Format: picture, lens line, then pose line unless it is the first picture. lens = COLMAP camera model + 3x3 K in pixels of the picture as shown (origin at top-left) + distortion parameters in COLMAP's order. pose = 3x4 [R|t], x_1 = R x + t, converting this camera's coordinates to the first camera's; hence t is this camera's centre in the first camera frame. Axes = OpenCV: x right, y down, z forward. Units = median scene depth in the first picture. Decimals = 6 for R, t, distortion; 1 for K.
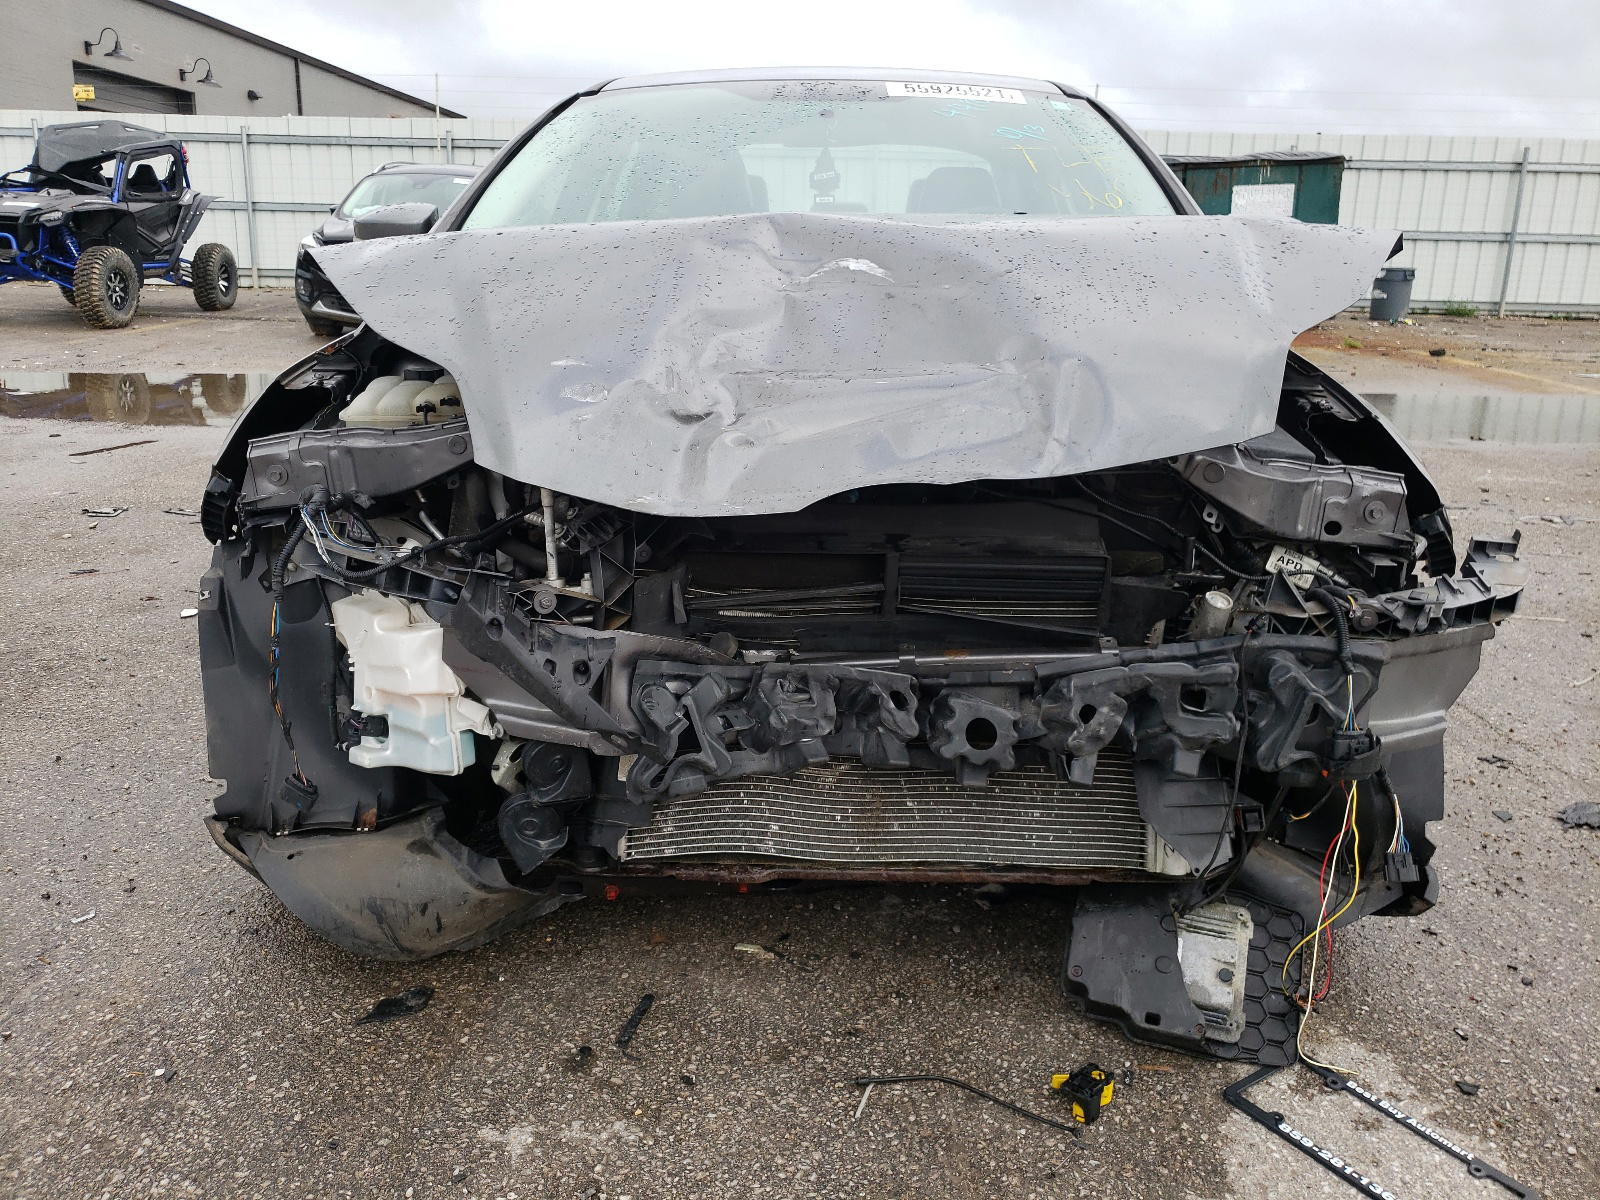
lens RADIAL K [[1161.5, 0, 800.0], [0, 1161.5, 600.0], [0, 0, 1]] dist [-0.000569, 0.000447]
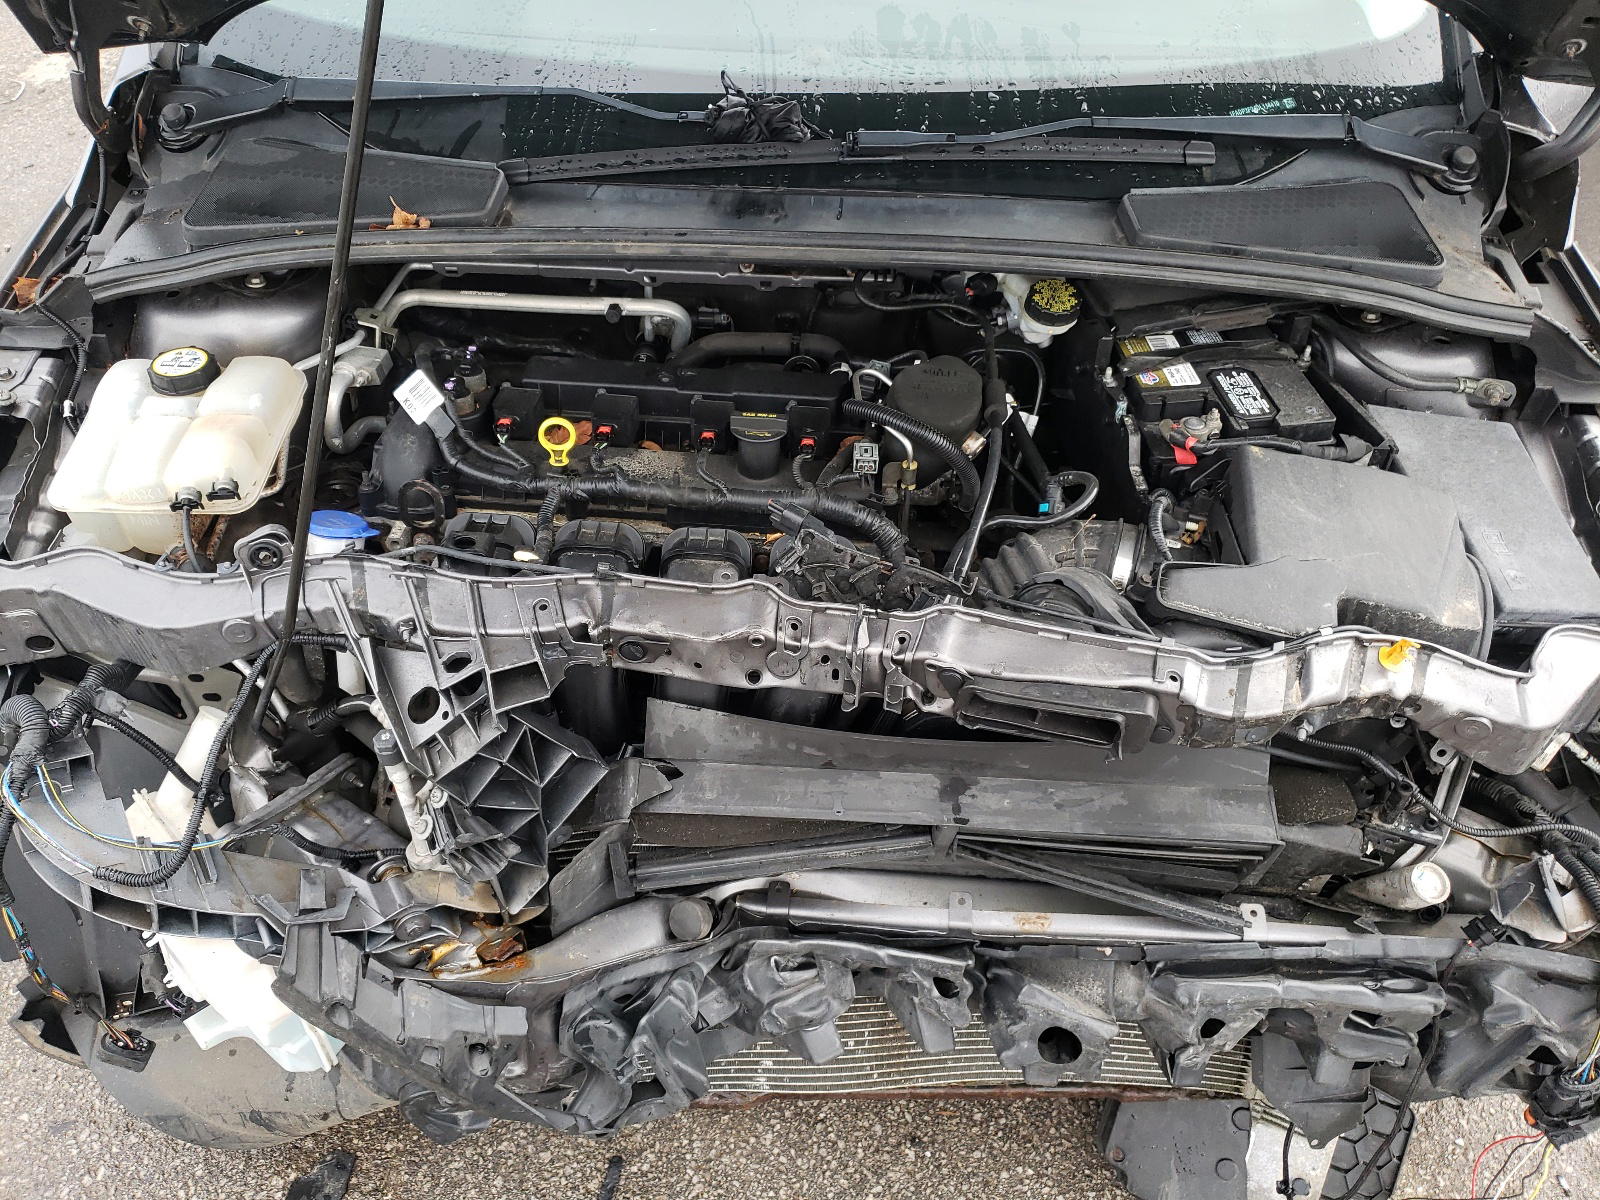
lens RADIAL K [[1161.5, 0, 800.0], [0, 1161.5, 600.0], [0, 0, 1]] dist [-0.000569, 0.000447]
pose [[0.999407, -0.012496, 0.032080, -0.021440], [-0.002929, 0.897560, 0.440883, -0.412406], [-0.034303, -0.440715, 0.896991, 0.450434]]
